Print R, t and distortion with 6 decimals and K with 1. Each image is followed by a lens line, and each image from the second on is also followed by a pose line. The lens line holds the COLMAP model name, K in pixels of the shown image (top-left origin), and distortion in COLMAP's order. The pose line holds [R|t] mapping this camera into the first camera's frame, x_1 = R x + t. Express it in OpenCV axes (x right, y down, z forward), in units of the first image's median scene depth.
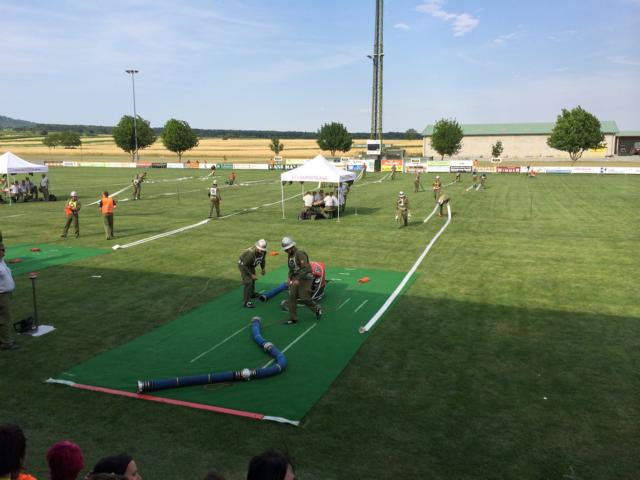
lens RADIAL K [[556.4, 0, 326.1], [0, 556.4, 240.5], [0, 0, 1]] dist [0.080089, -0.104152]
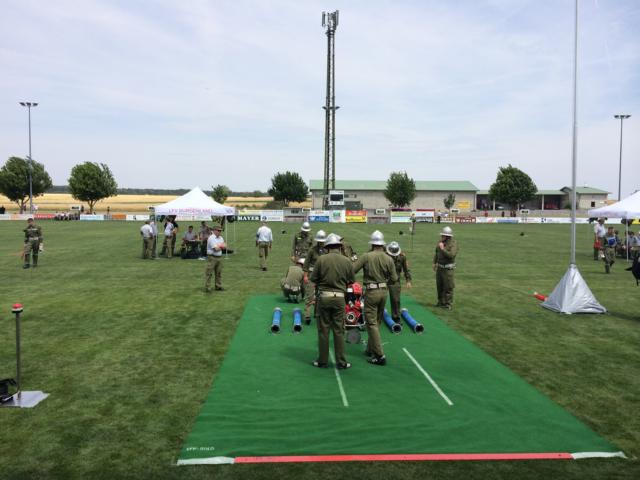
lens RADIAL K [[556.4, 0, 323.5], [0, 556.4, 232.0], [0, 0, 1]] dist [0.080089, -0.104152]
pose [[0.921234, -0.015248, 0.388709, -1.163036], [0.055204, 0.994243, -0.091831, -0.067377], [-0.385071, 0.106057, 0.916773, 0.422726]]
